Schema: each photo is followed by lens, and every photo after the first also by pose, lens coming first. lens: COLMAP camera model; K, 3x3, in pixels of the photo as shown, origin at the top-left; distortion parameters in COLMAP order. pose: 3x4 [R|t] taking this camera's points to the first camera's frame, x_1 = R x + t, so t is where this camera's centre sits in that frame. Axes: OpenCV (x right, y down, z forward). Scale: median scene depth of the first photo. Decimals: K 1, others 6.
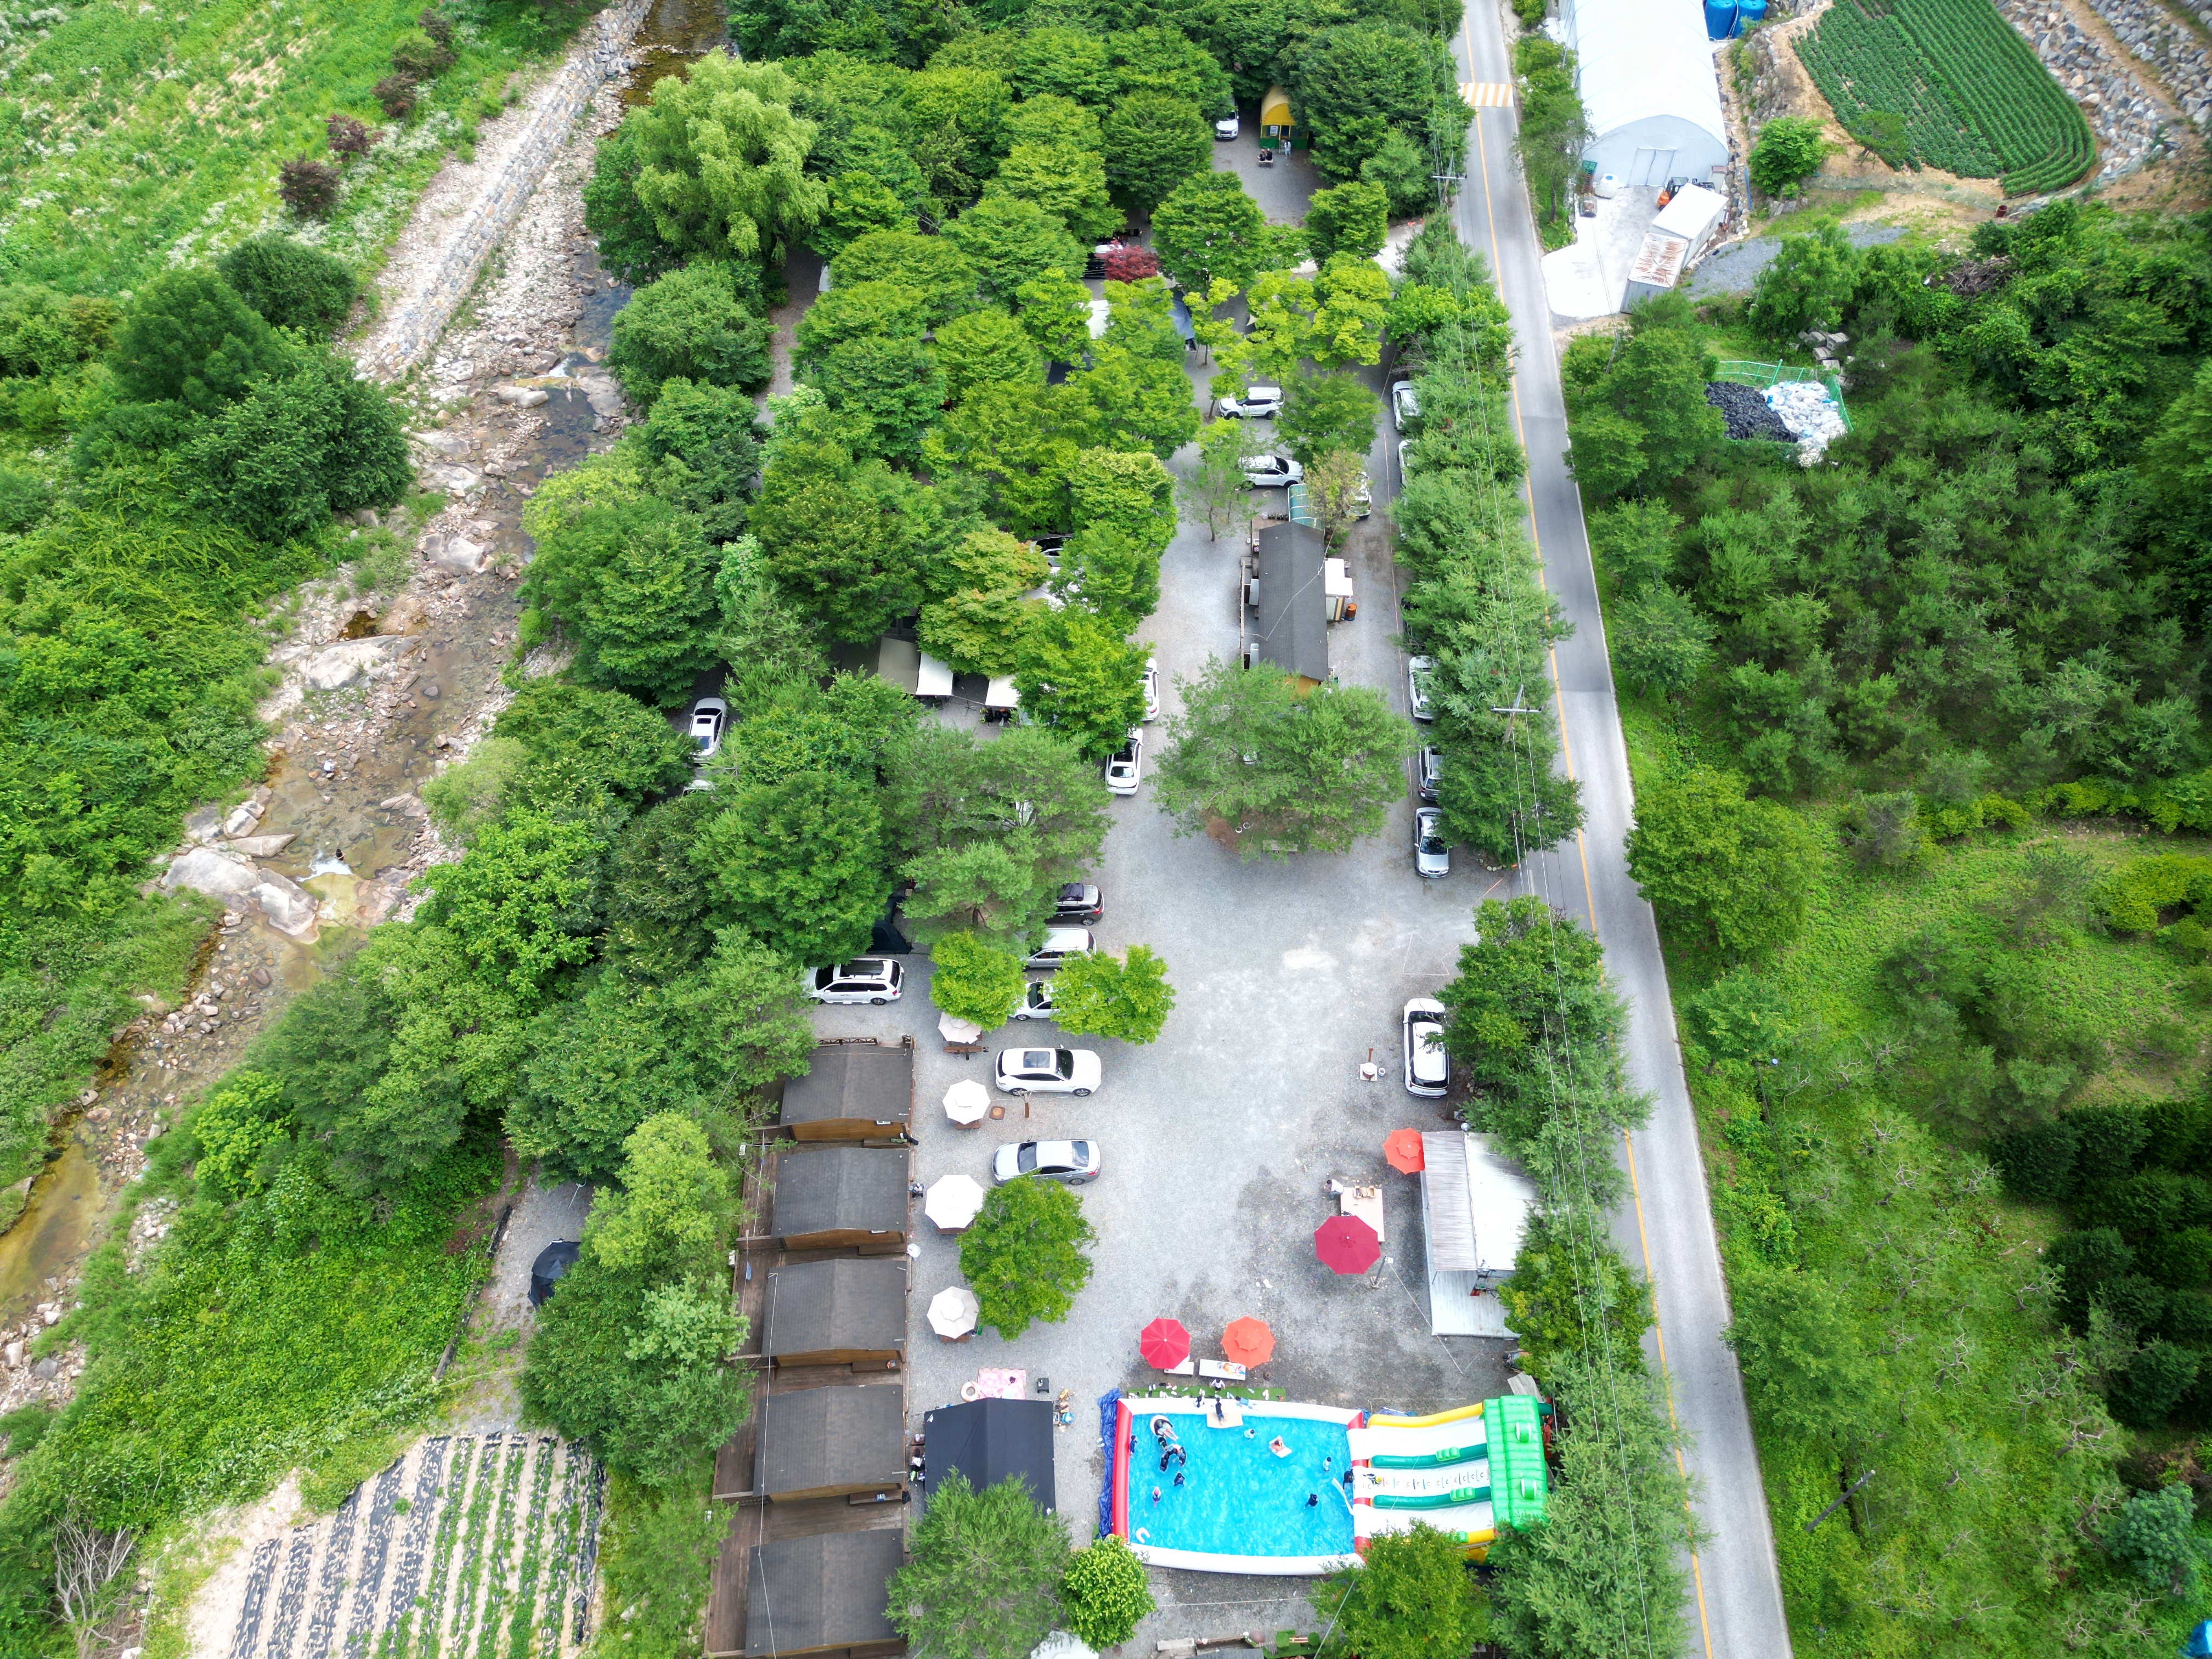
lens RADIAL K [[1549.9, 0, 1106.0], [0, 1549.9, 829.5], [0, 0, 1]] dist [-0.004699, -0.001723]
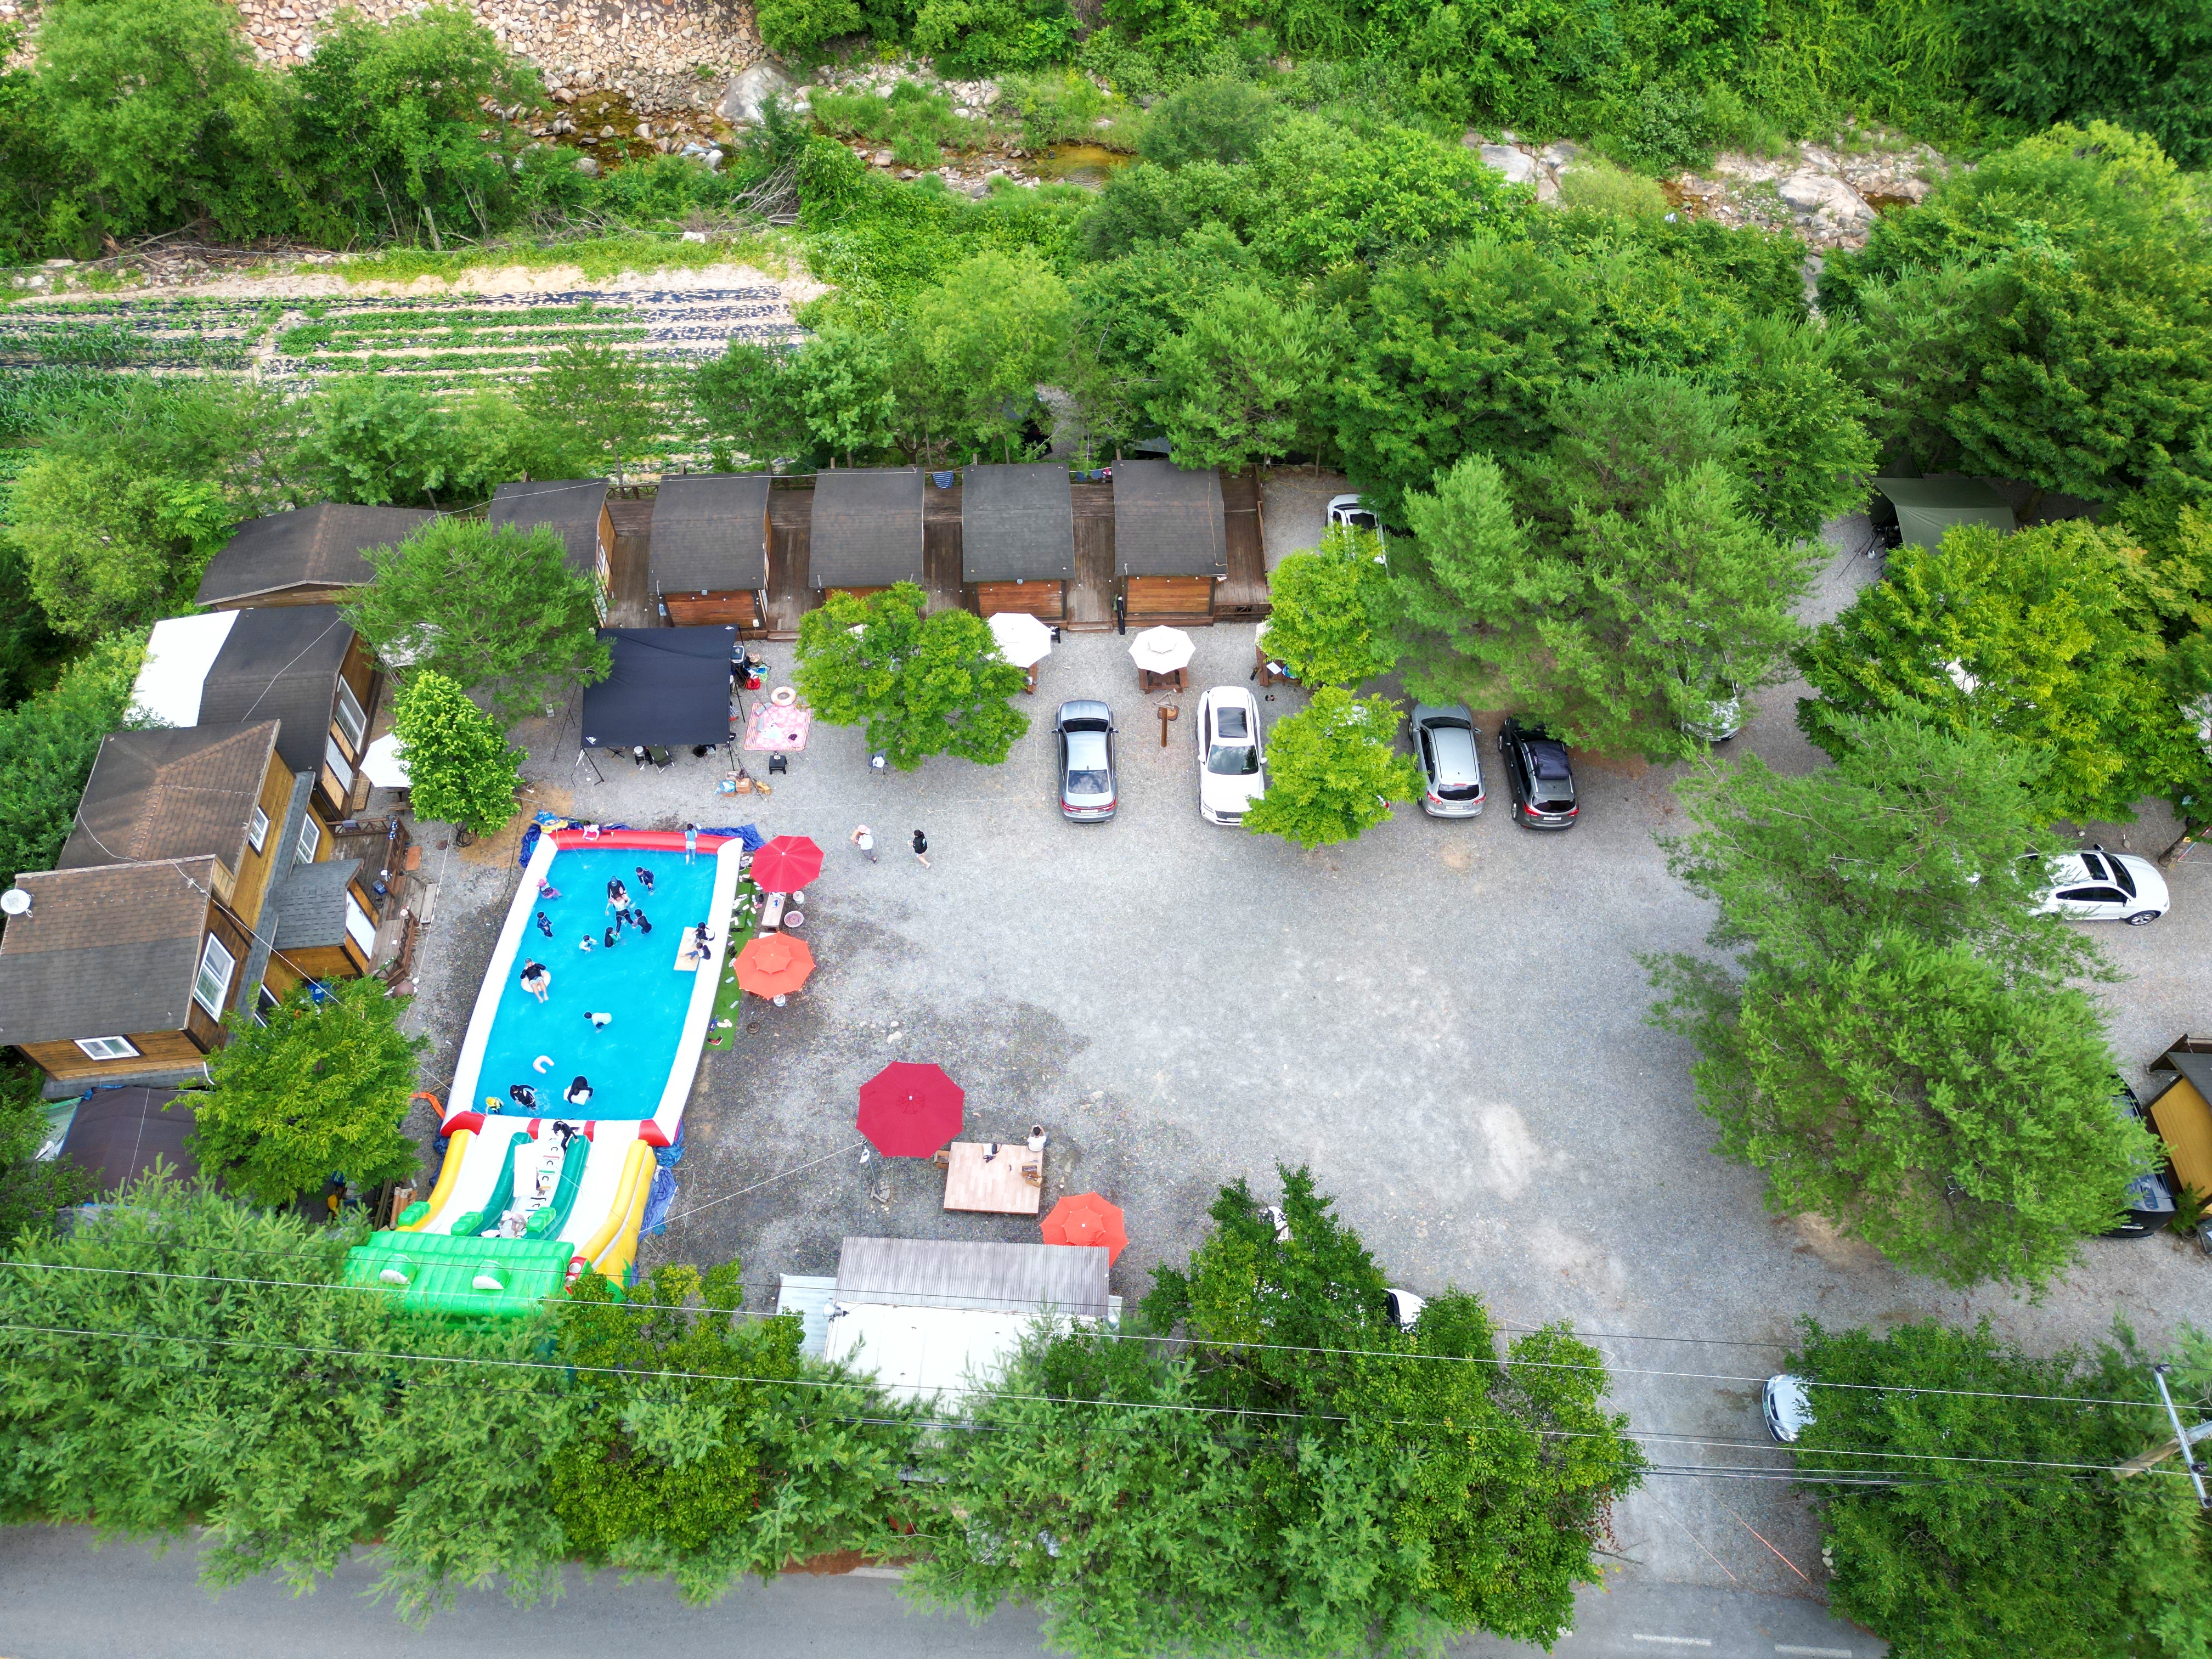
lens RADIAL K [[1539.6, 0, 1106.0], [0, 1539.6, 829.5], [0, 0, 1]] dist [0.048169, -0.000410]
pose [[0.004273, 0.807063, -0.590450, 0.415768], [-0.812229, 0.347231, 0.468738, -0.112628], [0.583324, 0.477577, 0.657003, 0.583193]]
